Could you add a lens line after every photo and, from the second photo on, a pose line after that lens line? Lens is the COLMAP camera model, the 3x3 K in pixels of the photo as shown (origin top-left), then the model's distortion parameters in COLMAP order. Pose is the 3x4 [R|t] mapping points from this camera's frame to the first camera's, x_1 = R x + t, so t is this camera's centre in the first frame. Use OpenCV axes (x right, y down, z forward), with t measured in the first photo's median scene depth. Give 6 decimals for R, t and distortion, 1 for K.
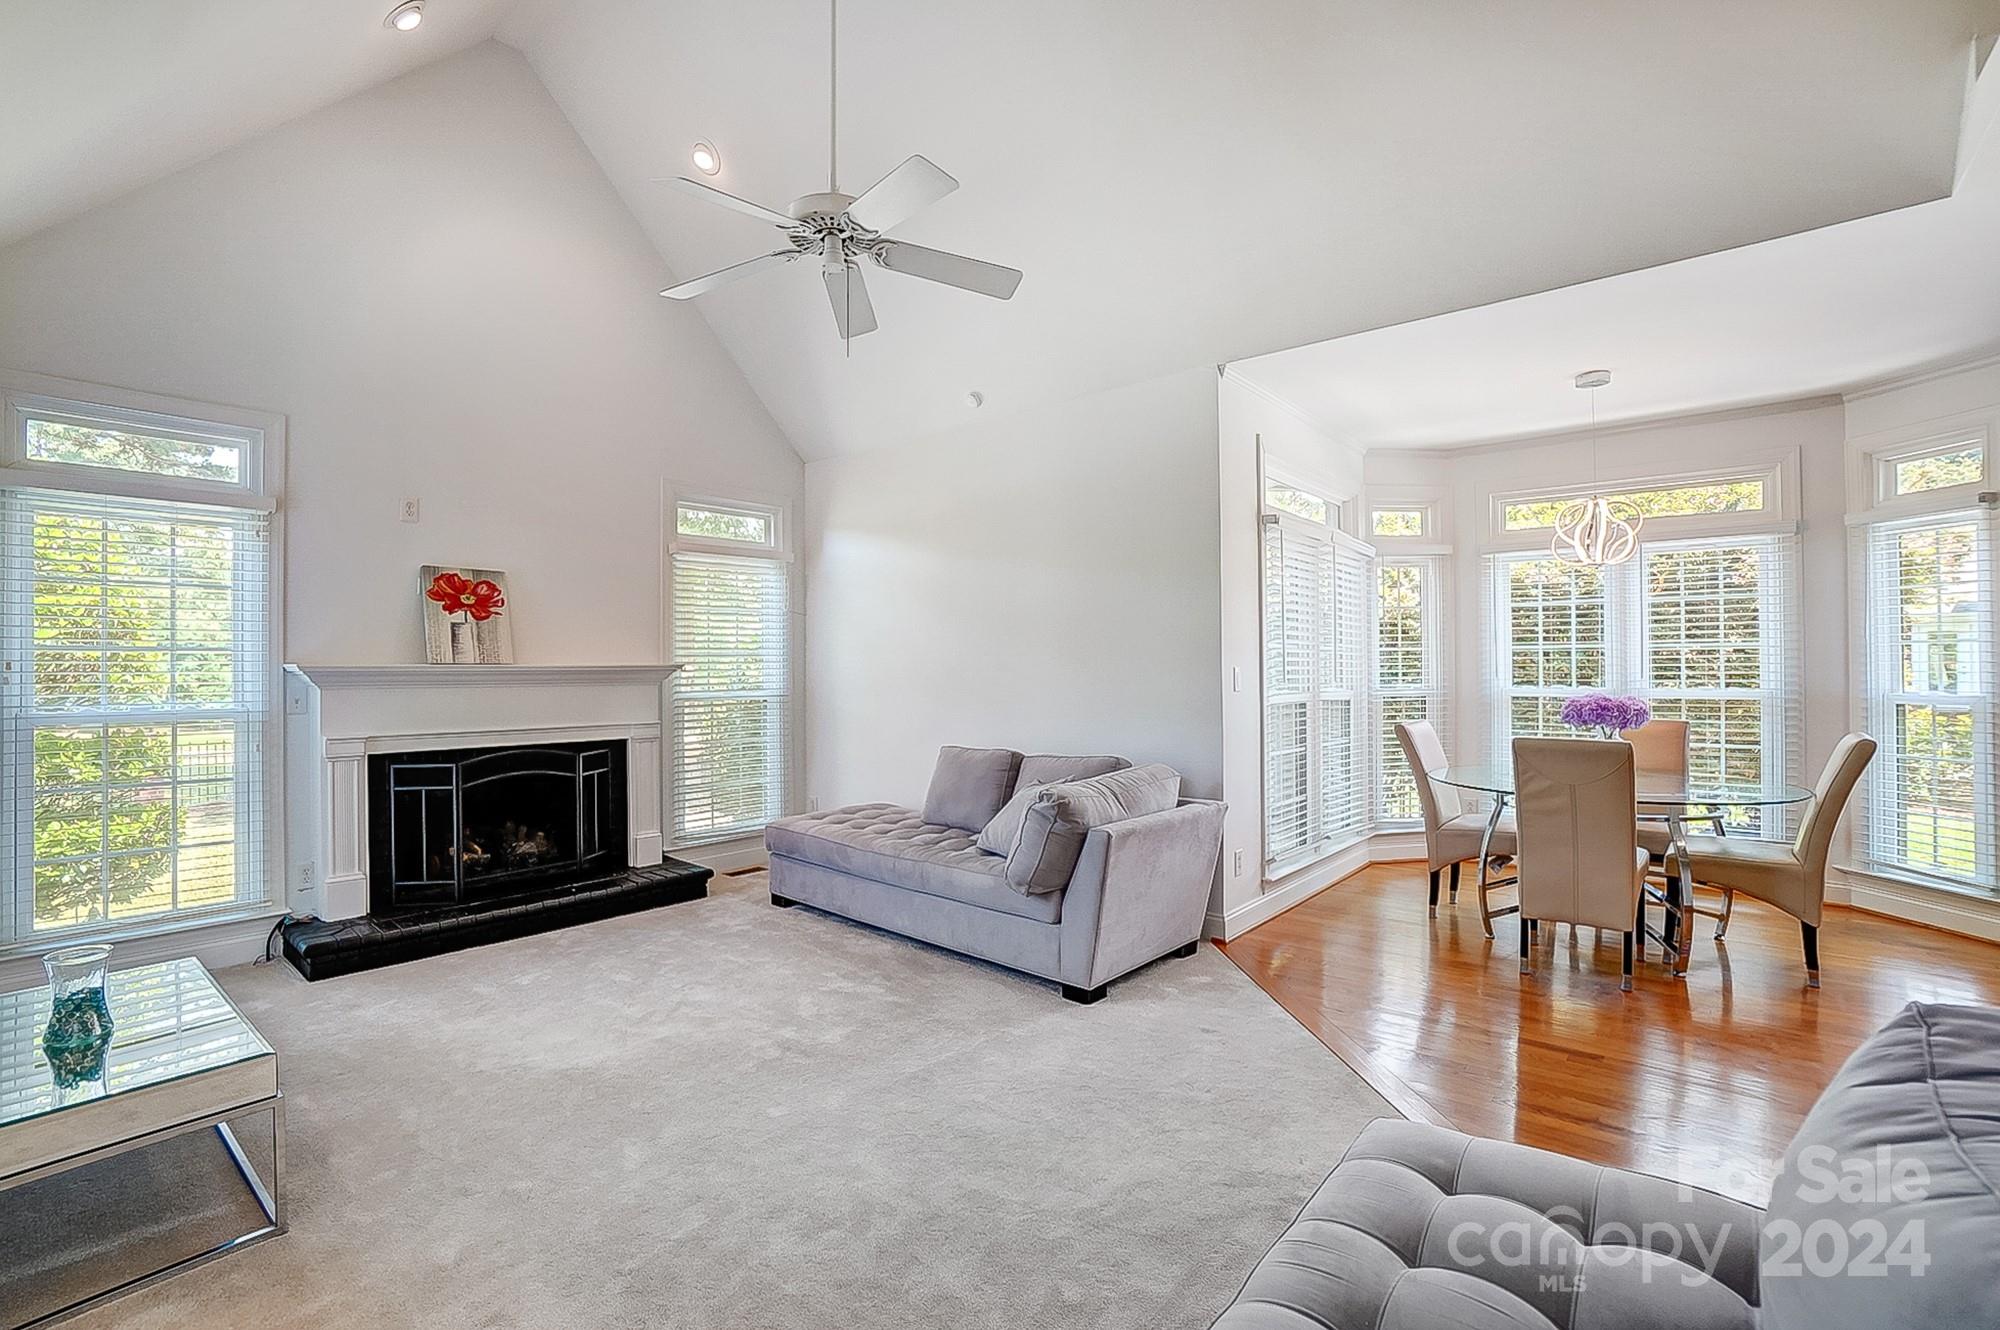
lens RADIAL K [[900.7, 0, 971.9], [0, 900.7, 668.1], [0, 0, 1]] dist [-0.031172, 0.006949]
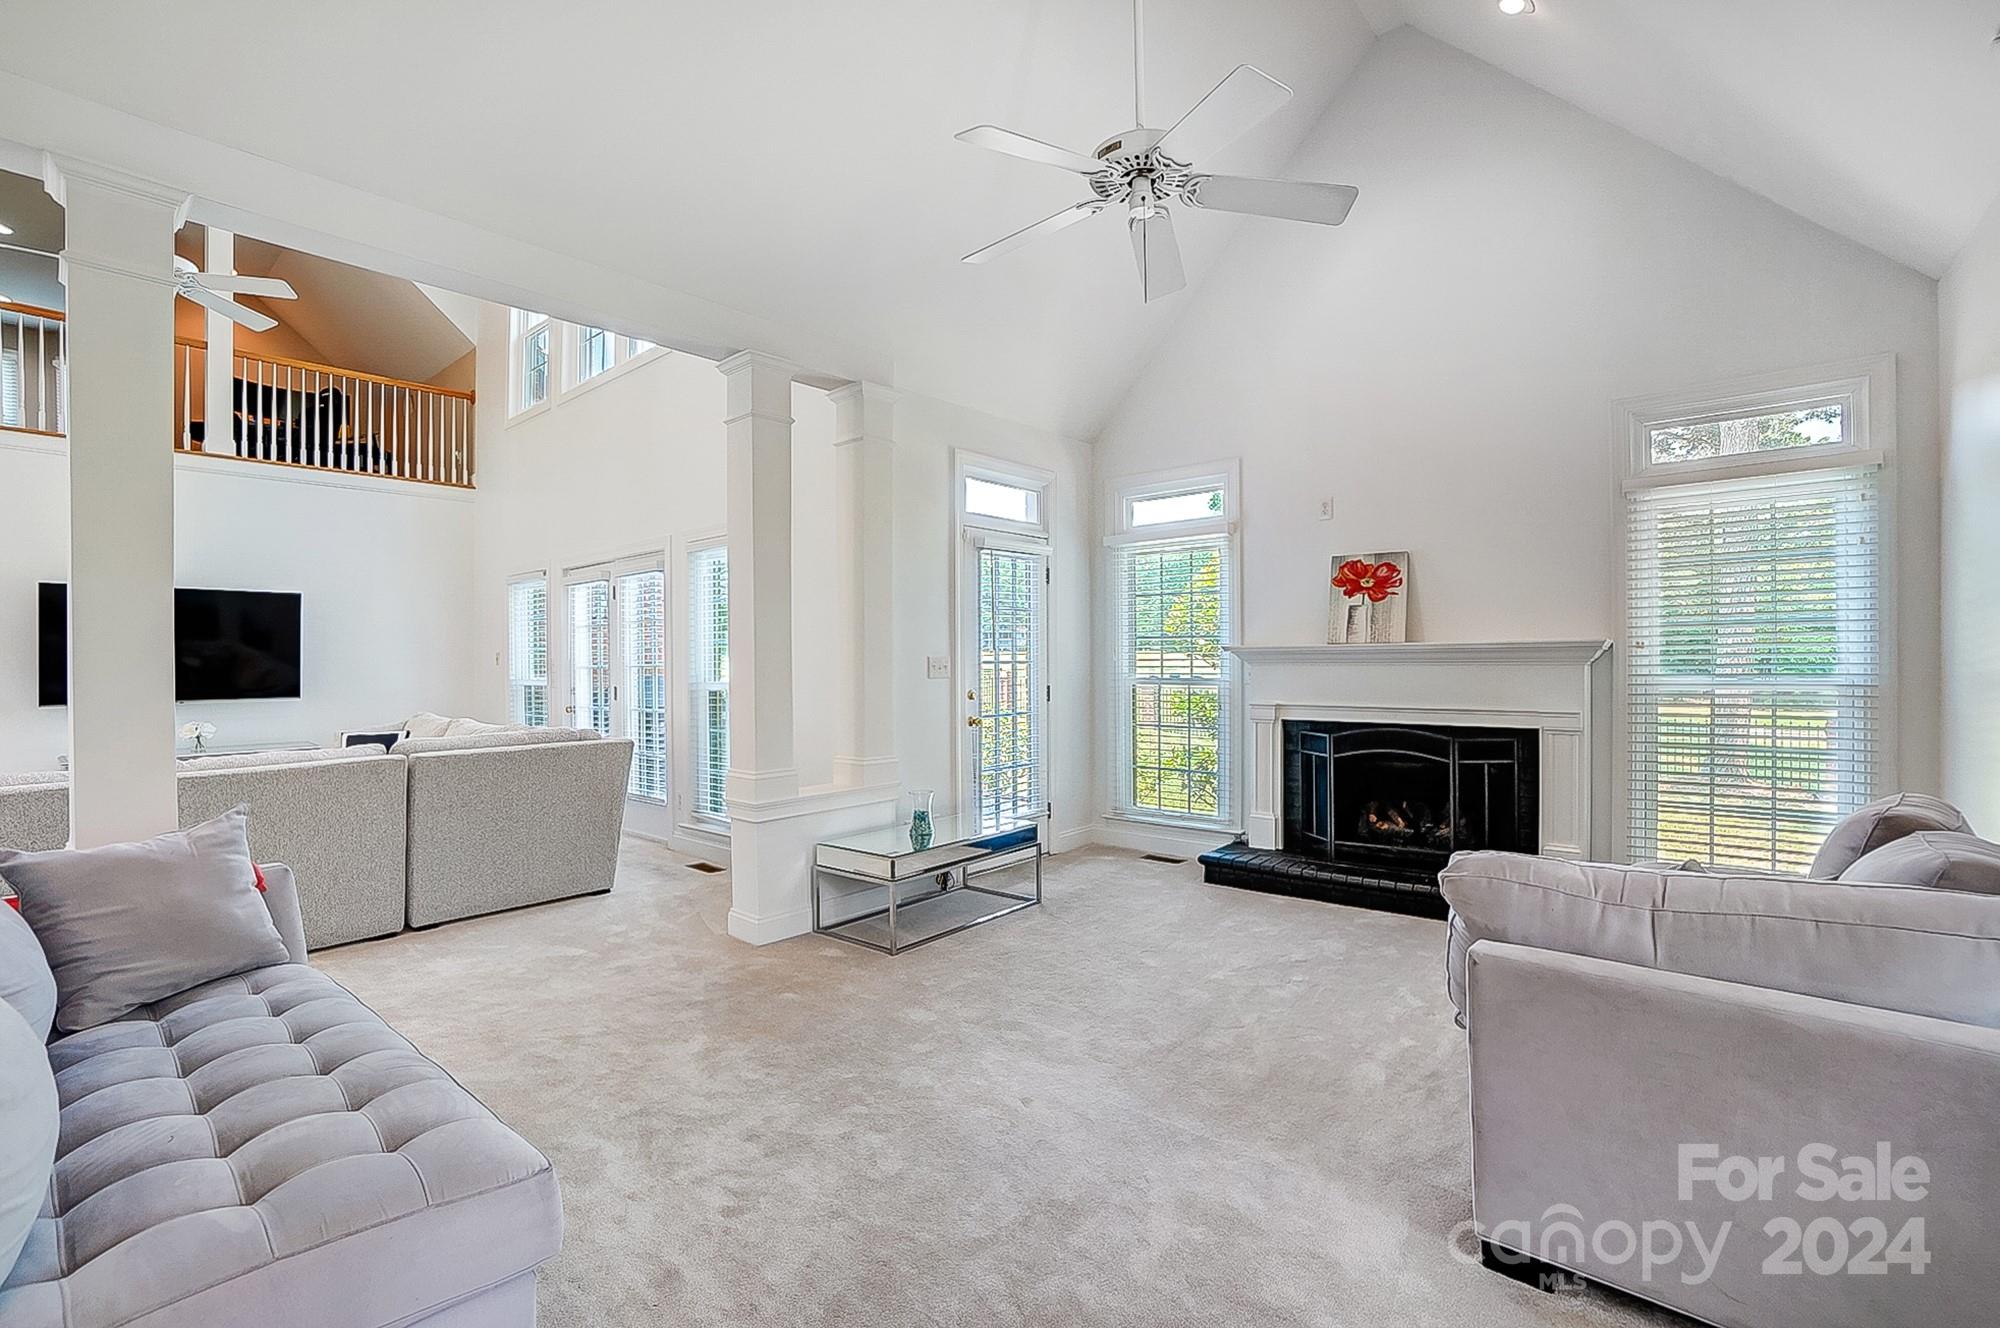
lens RADIAL K [[900.7, 0, 983.8], [0, 900.7, 660.3], [0, 0, 1]] dist [-0.031172, 0.006949]
pose [[0.012811, 0.005008, -0.999905, 0.504537], [0.013013, 0.999902, 0.005175, 0.004275], [0.999833, -0.013079, 0.012744, 0.533261]]
